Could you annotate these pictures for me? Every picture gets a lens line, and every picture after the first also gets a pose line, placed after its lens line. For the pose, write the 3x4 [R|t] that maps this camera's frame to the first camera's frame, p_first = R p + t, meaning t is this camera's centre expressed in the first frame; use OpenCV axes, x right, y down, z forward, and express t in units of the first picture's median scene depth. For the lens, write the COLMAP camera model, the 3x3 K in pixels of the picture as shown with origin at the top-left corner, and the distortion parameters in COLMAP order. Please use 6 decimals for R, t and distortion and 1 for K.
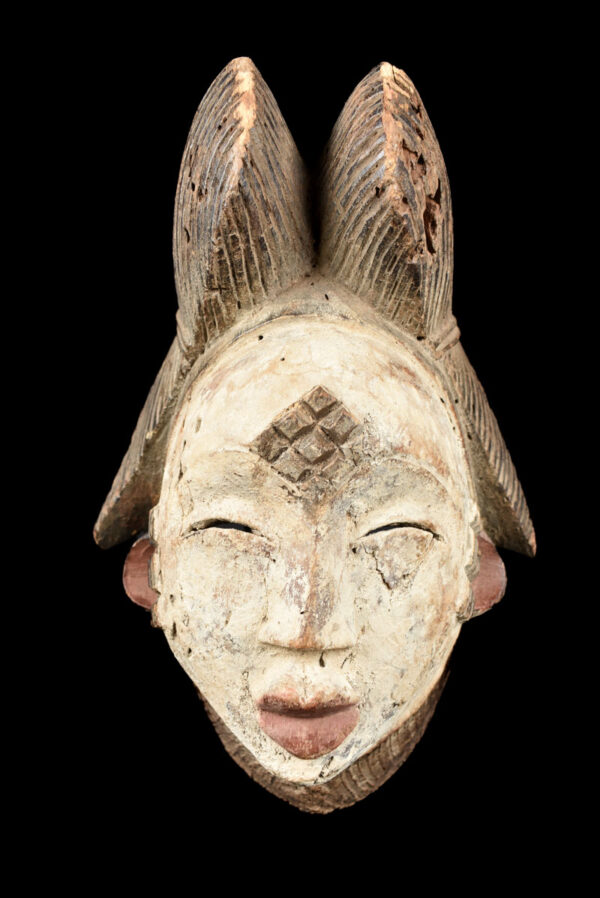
lens RADIAL K [[821.1, 0, 300.0], [0, 821.1, 449.0], [0, 0, 1]] dist [-0.087673, 0.001285]
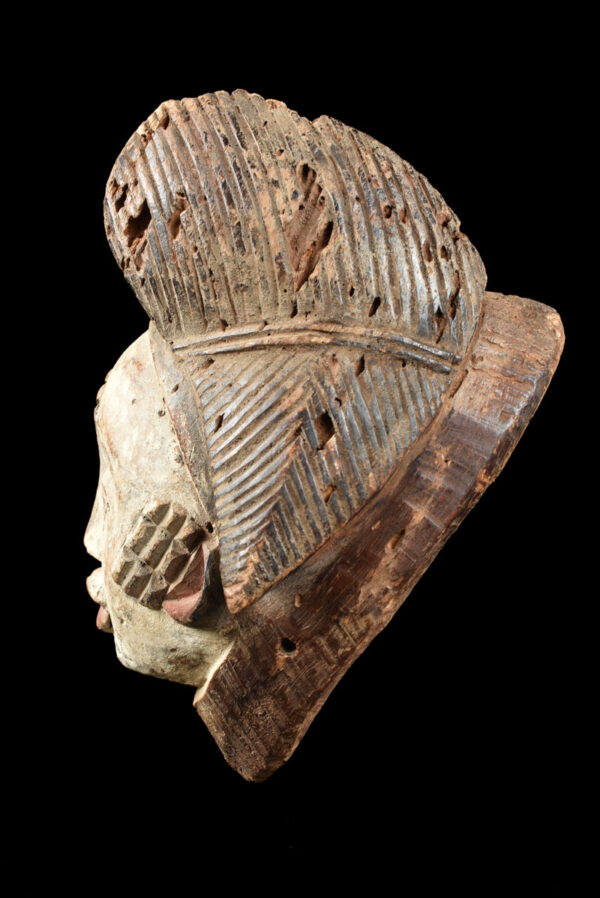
lens RADIAL K [[856.1, 0, 300.0], [0, 856.1, 449.0], [0, 0, 1]] dist [-0.075943, -0.004199]
pose [[-0.088532, 0.166401, -0.982076, 1.377399], [-0.162279, 0.970365, 0.179046, -0.244705], [0.982765, 0.175222, -0.058905, 1.355648]]
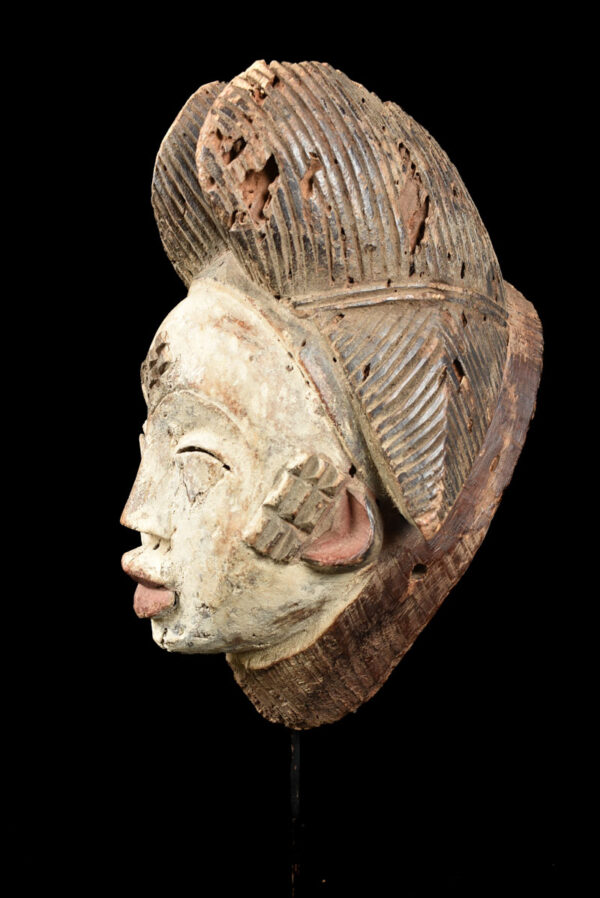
lens RADIAL K [[856.1, 0, 300.0], [0, 856.1, 449.0], [0, 0, 1]] dist [-0.075943, -0.004199]
pose [[0.547284, 0.132698, -0.826360, 1.232425], [-0.148501, 0.987081, 0.060157, -0.005702], [0.823667, 0.089792, 0.559920, 0.415096]]
